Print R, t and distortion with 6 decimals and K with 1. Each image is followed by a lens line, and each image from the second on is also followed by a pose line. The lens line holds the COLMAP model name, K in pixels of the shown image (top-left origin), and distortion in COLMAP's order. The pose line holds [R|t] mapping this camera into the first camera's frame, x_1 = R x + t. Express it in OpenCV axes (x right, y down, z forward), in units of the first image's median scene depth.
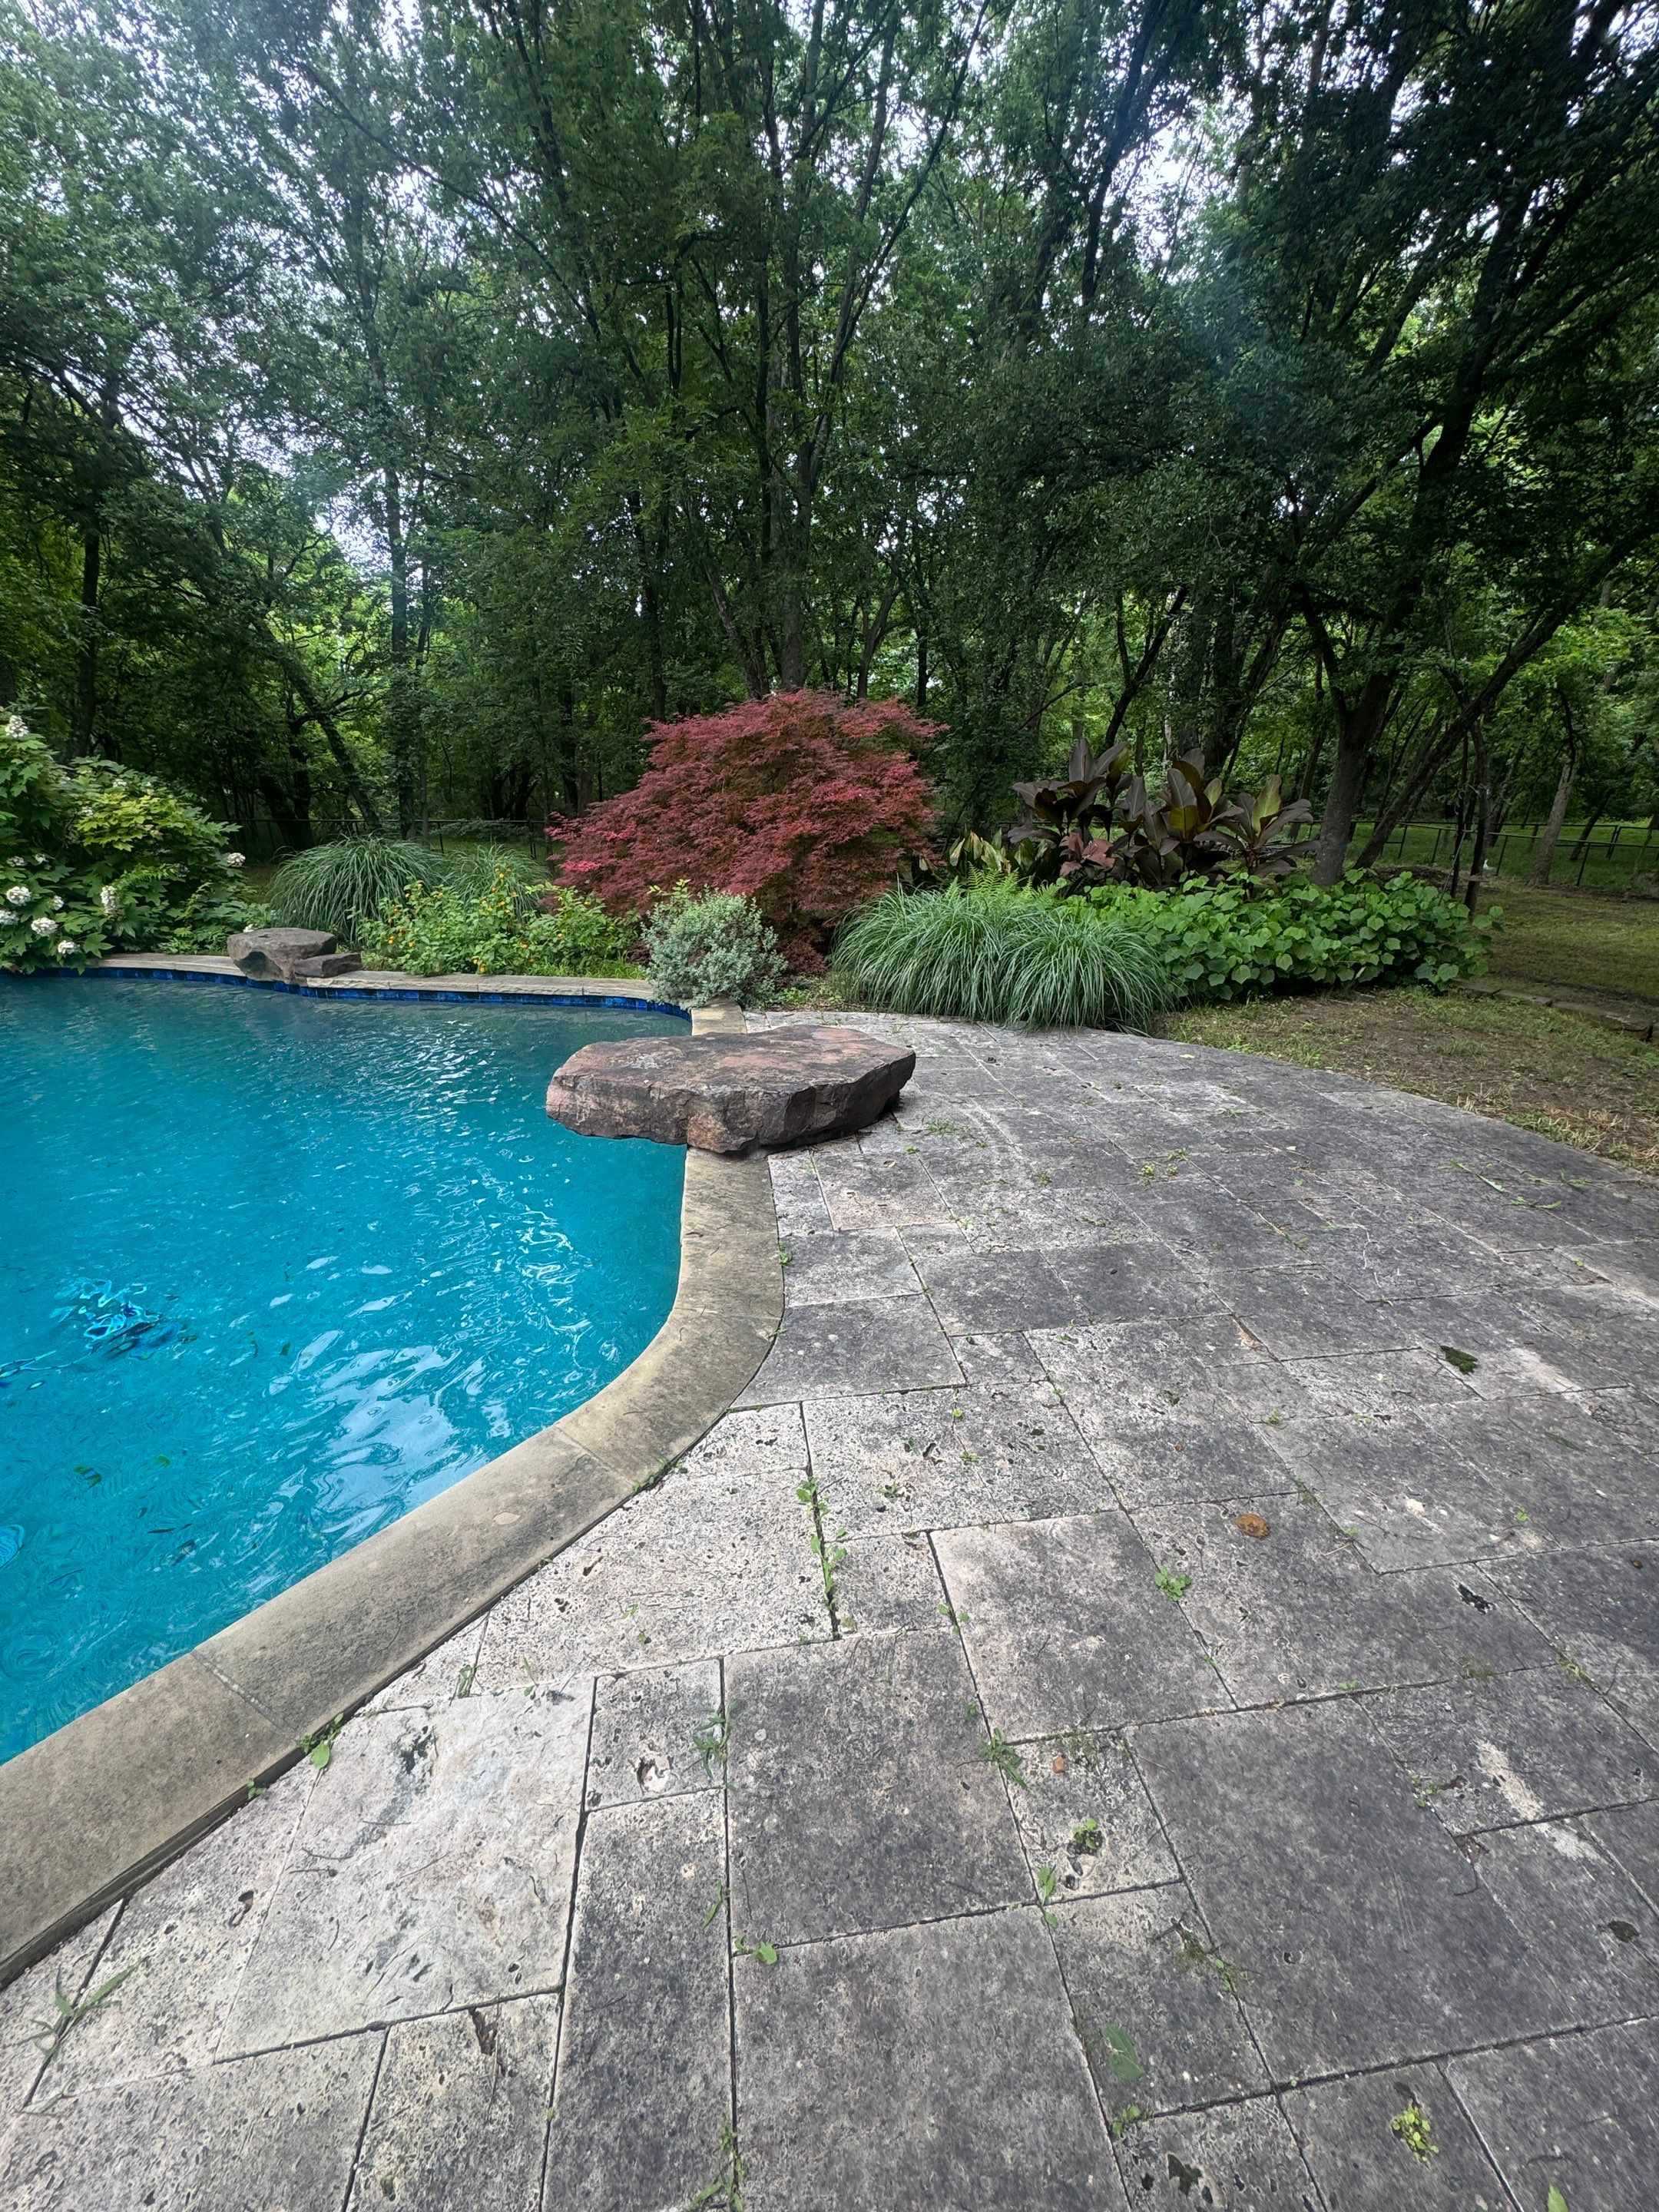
lens RADIAL K [[882.9, 0, 831.1], [0, 882.9, 1108.8], [0, 0, 1]] dist [-0.003311, 0.000588]
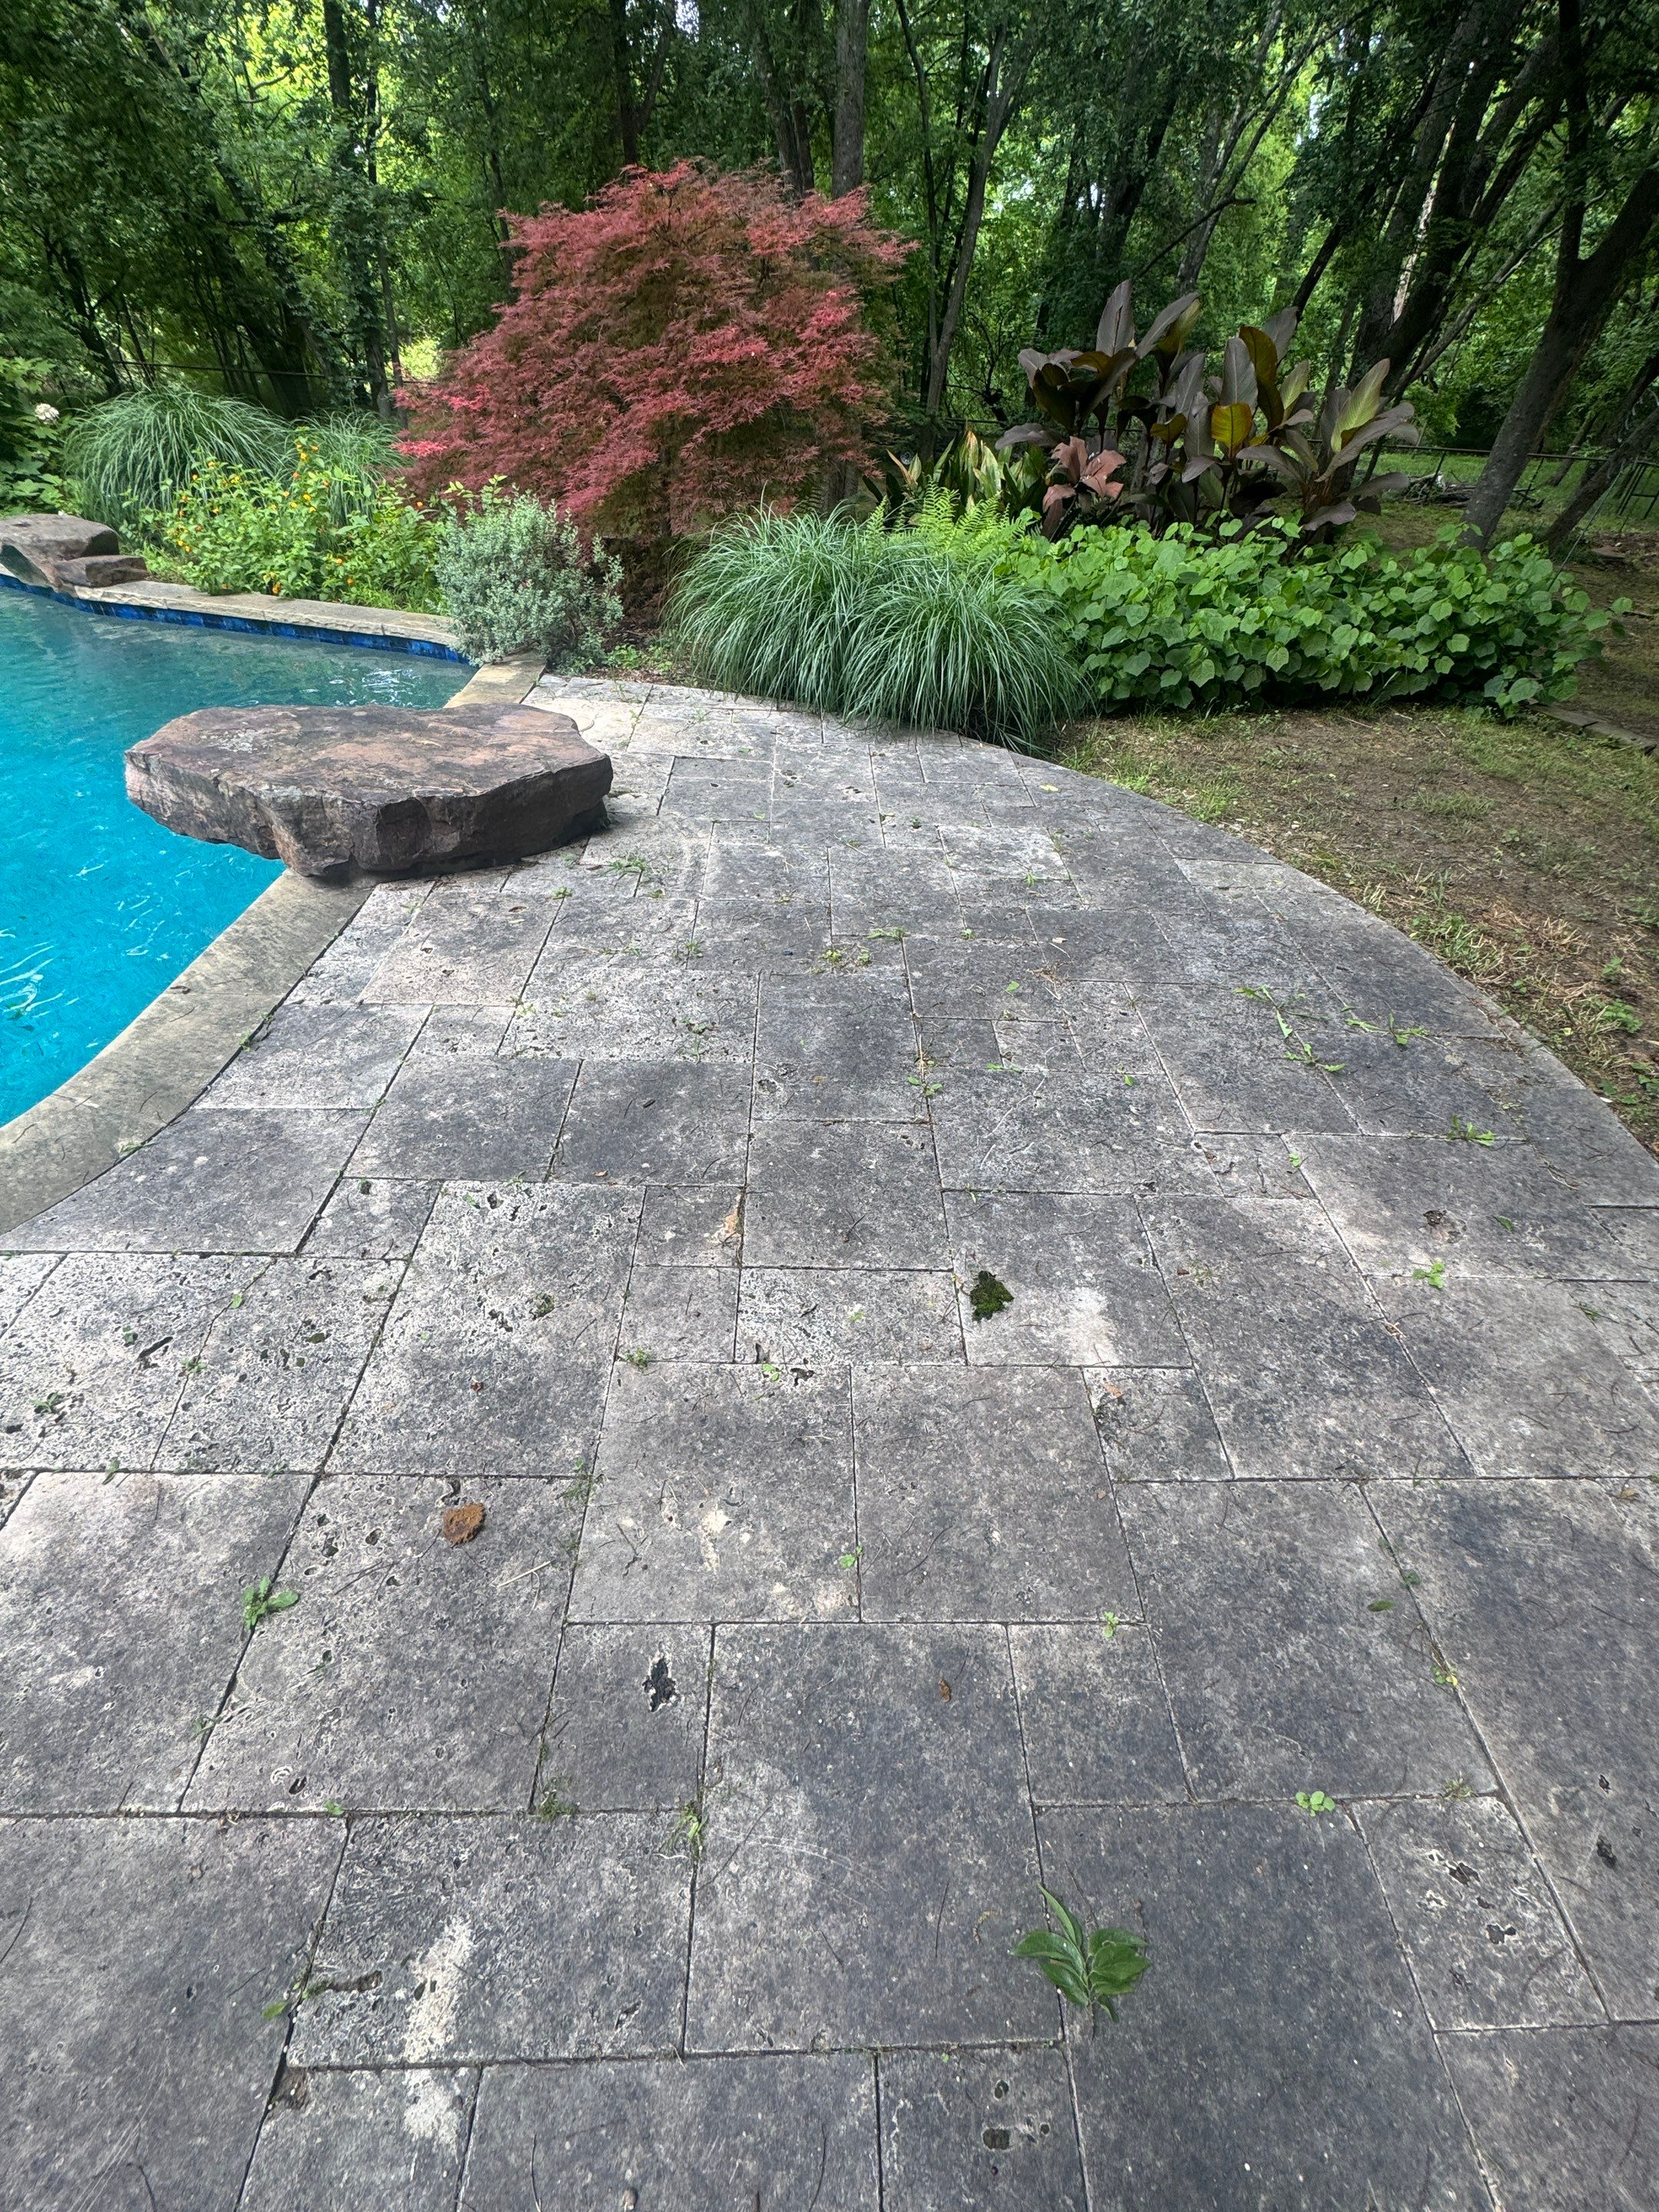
lens RADIAL K [[882.9, 0, 831.1], [0, 882.9, 1108.8], [0, 0, 1]] dist [-0.003311, 0.000588]
pose [[0.991388, 0.113711, -0.064962, 0.369177], [-0.084275, 0.933641, 0.348157, -0.062140], [0.100240, -0.339684, 0.935183, 0.214368]]
